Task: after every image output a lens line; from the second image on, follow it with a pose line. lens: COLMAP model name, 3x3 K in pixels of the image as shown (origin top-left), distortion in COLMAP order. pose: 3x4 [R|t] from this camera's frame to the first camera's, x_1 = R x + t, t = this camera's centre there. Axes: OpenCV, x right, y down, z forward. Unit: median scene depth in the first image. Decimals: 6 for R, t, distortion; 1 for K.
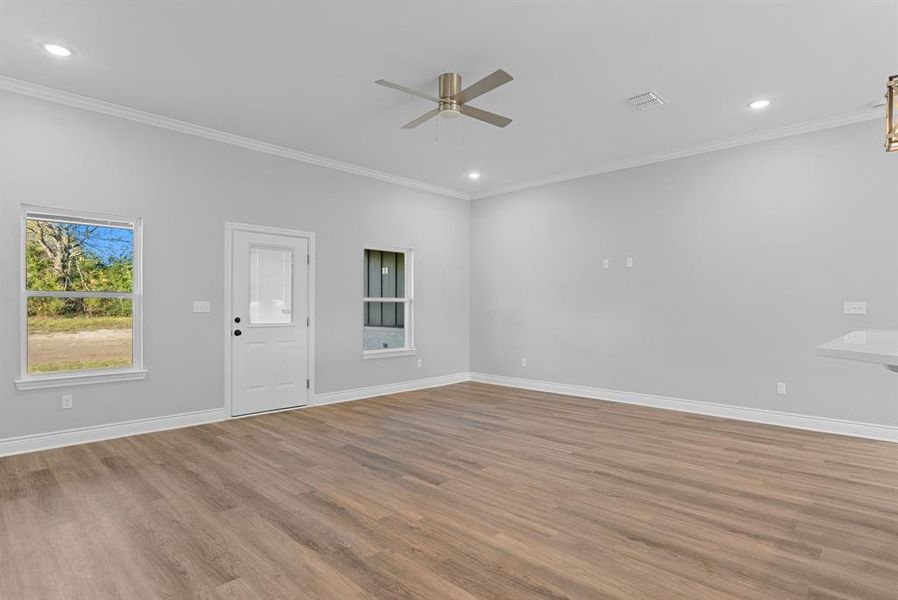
lens RADIAL K [[473.8, 0, 449.4], [0, 473.8, 302.9], [0, 0, 1]] dist [-0.010310, 0.000209]
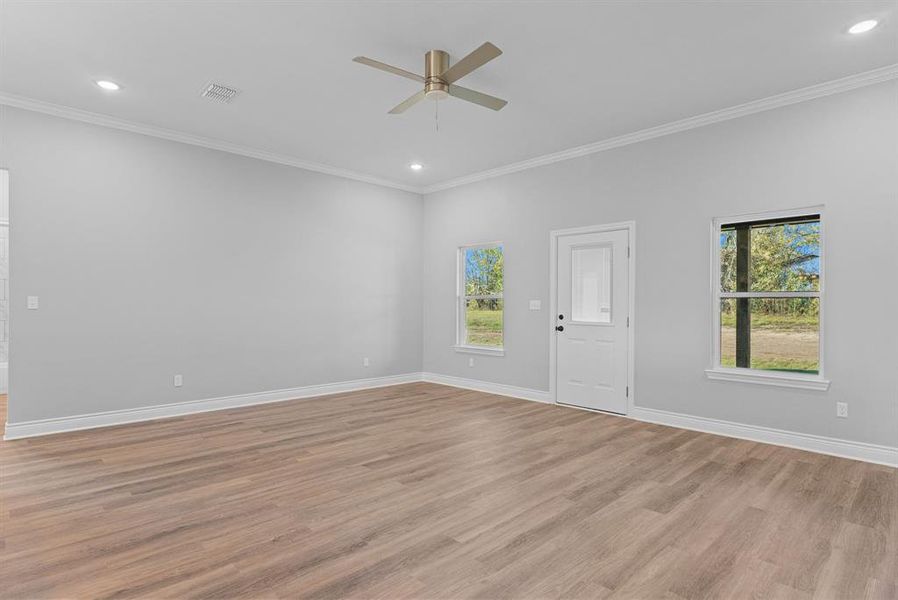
lens RADIAL K [[473.8, 0, 452.5], [0, 473.8, 304.3], [0, 0, 1]] dist [-0.010310, 0.000209]
pose [[-0.024117, -0.002194, -0.999707, 0.728563], [0.004468, 0.999987, -0.002302, 0.008114], [0.999699, -0.004522, -0.024107, 0.839575]]
